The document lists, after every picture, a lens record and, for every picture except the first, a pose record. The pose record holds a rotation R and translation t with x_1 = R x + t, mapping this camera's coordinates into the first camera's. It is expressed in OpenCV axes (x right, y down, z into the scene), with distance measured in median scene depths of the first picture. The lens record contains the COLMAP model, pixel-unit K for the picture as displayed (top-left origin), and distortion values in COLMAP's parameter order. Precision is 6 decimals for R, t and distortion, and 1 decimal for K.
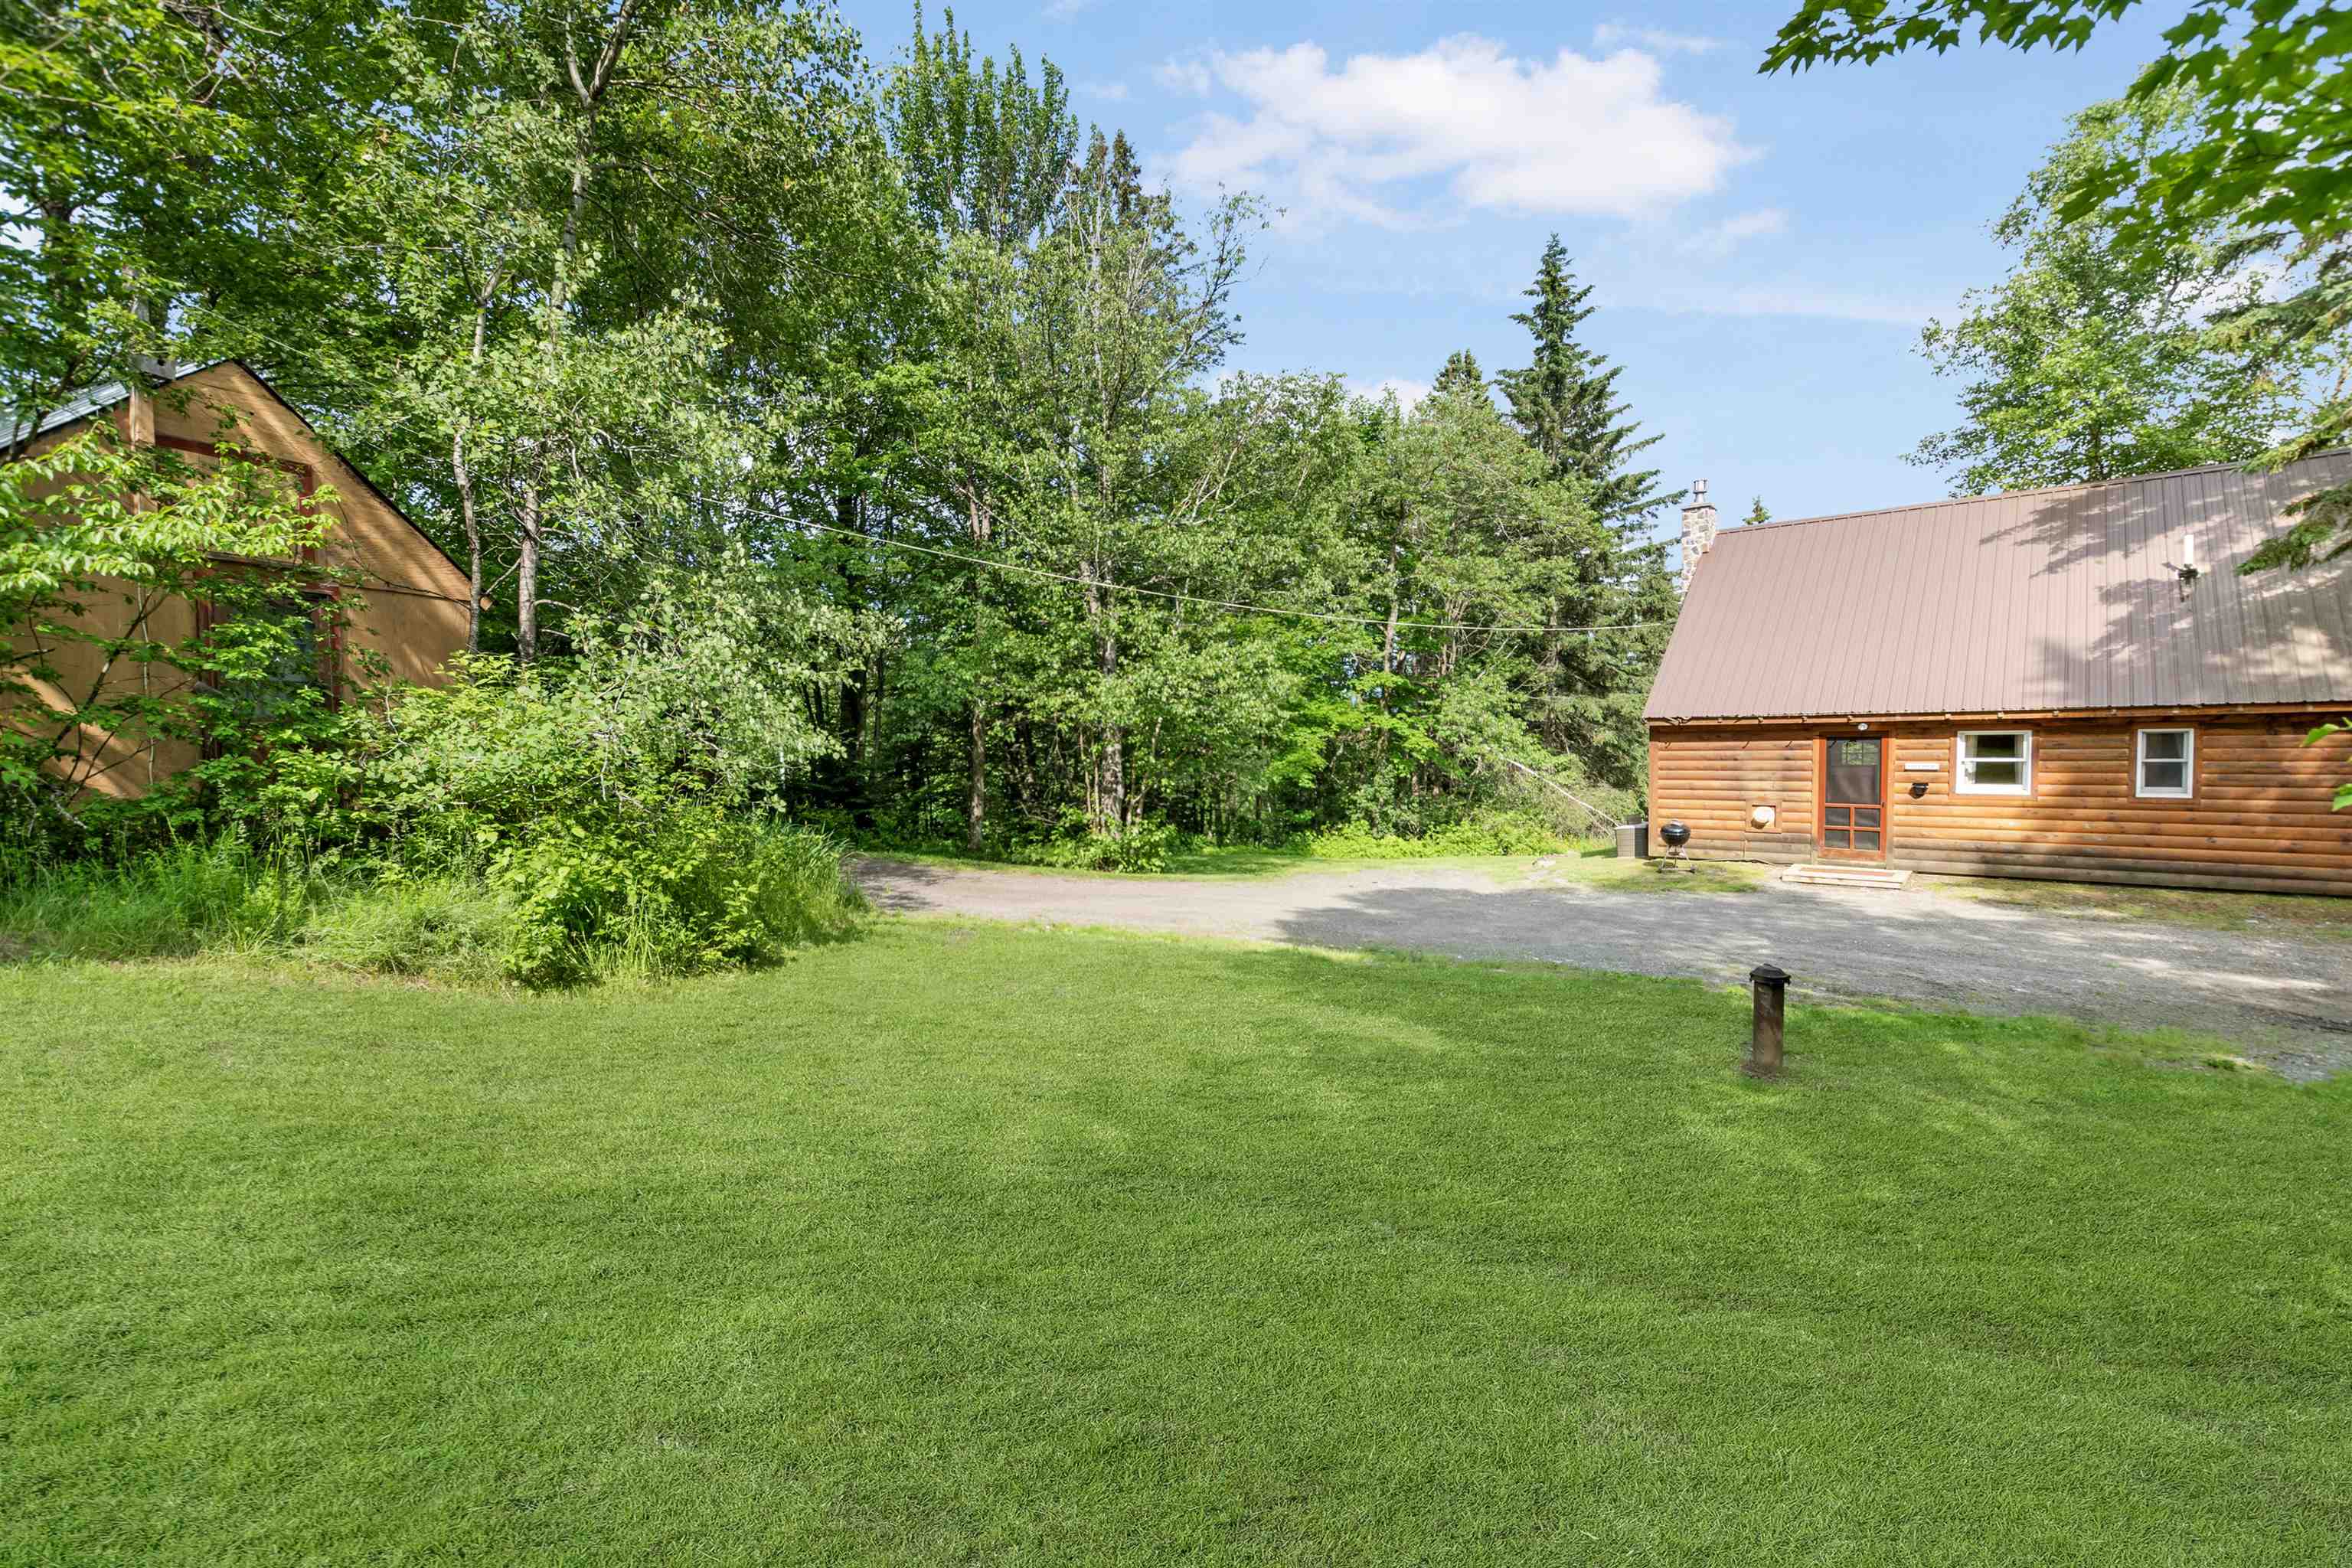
lens RADIAL K [[1090.5, 0, 1181.1], [0, 1090.5, 746.4], [0, 0, 1]] dist [0.004397, -0.000563]
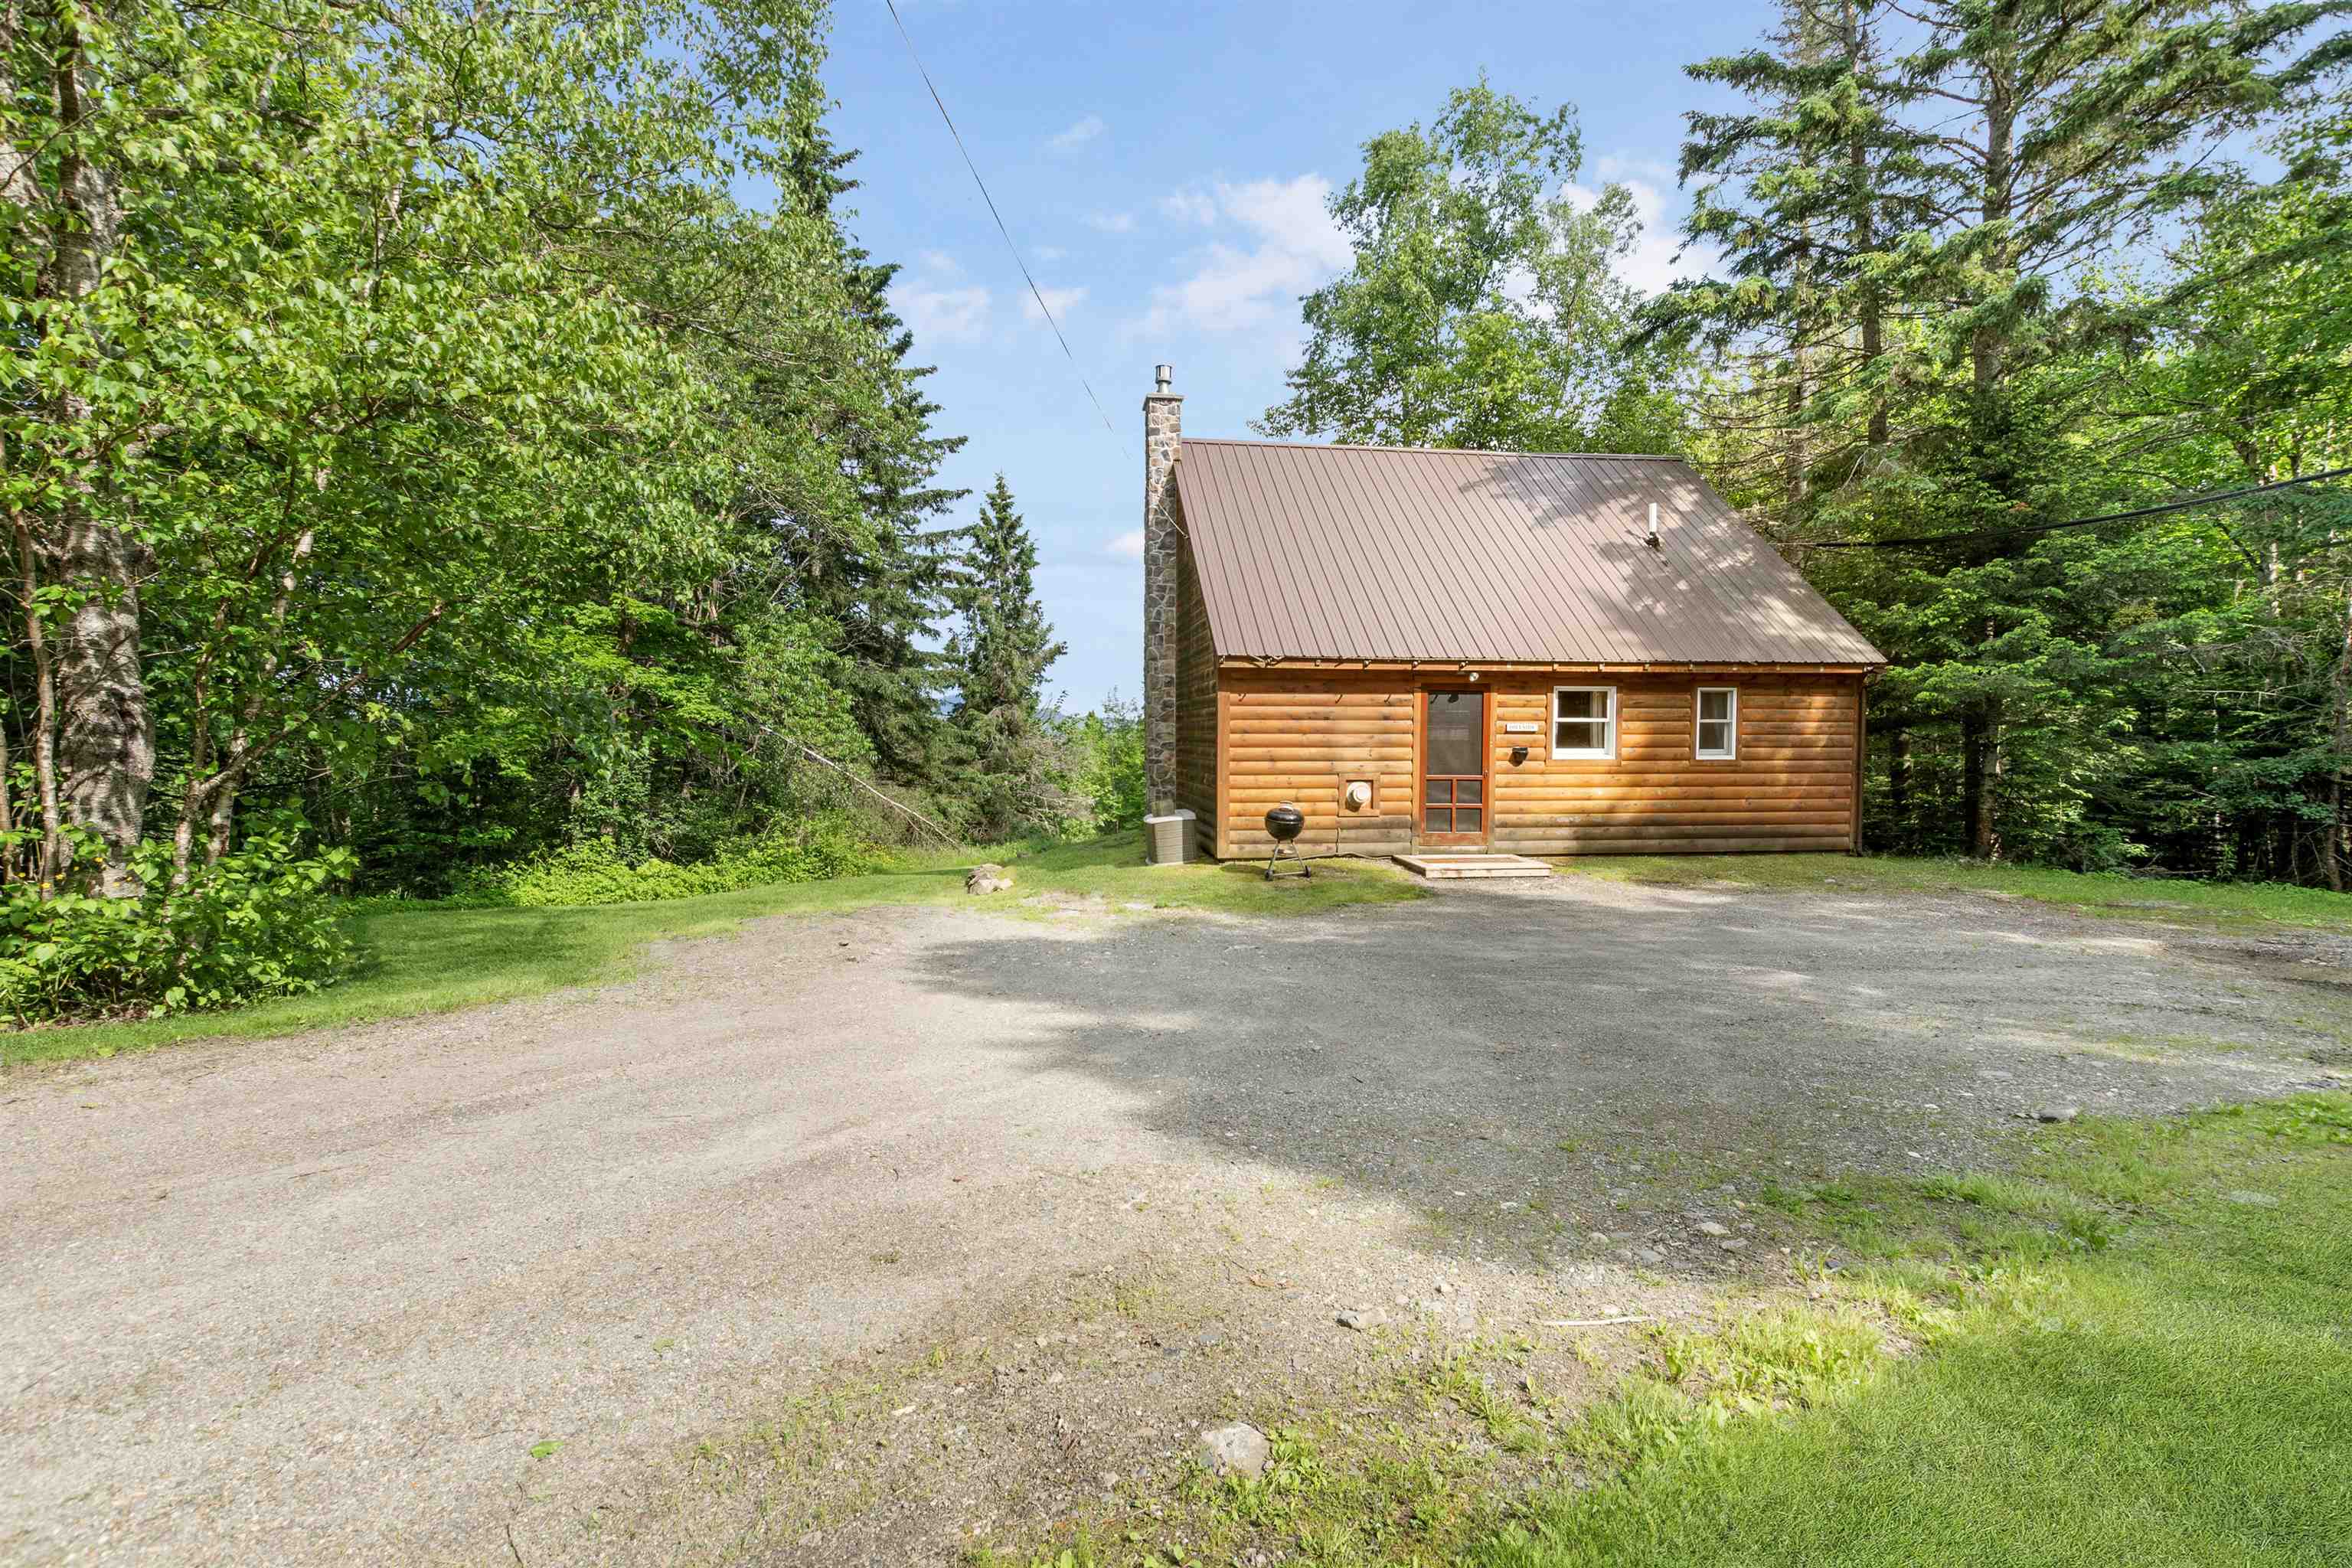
lens RADIAL K [[1066.1, 0, 1163.8], [0, 1066.1, 770.3], [0, 0, 1]] dist [-0.000250, 0.000196]
pose [[0.664676, 0.002587, 0.747128, -0.105765], [-0.003050, 0.999995, -0.000749, 0.052222], [-0.747126, -0.001781, 0.664680, 0.663551]]
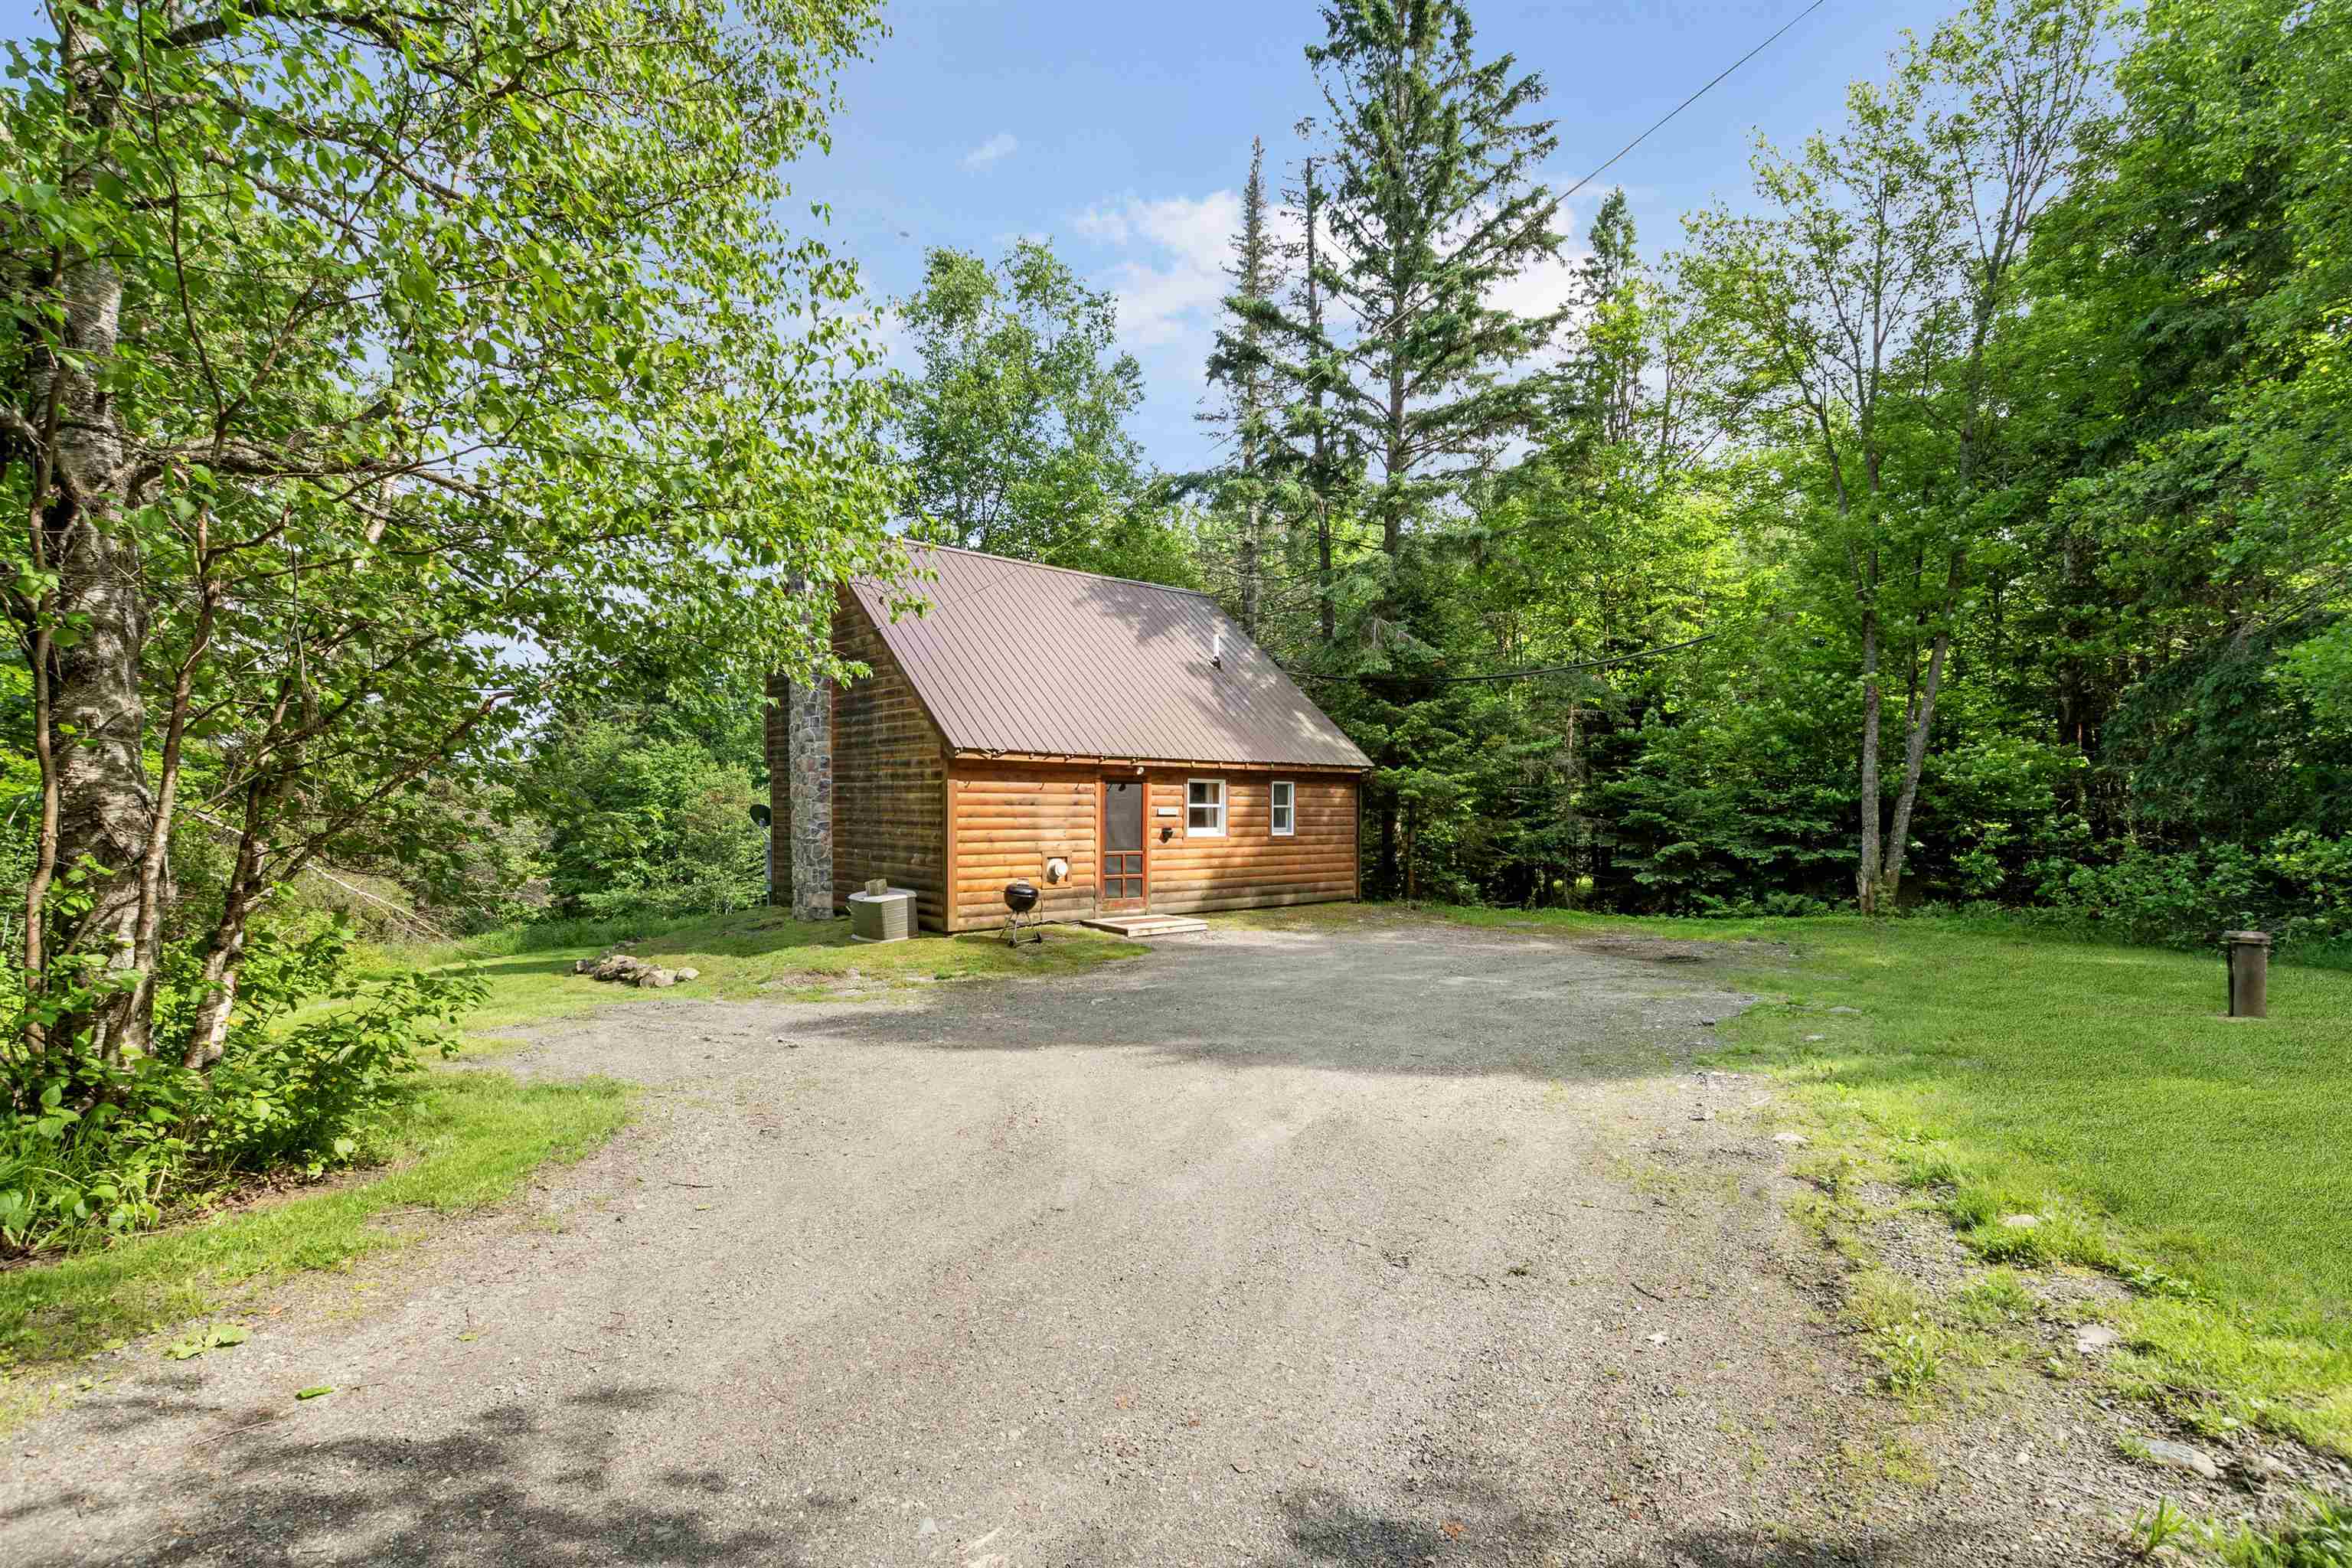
lens RADIAL K [[1079.3, 0, 1195.0], [0, 1079.3, 792.7], [0, 0, 1]] dist [0.010808, -0.006490]
pose [[0.130885, 0.037589, 0.990685, -0.327341], [0.009429, 0.999189, -0.039157, 0.040746], [-0.991353, 0.014467, 0.130424, 0.838943]]
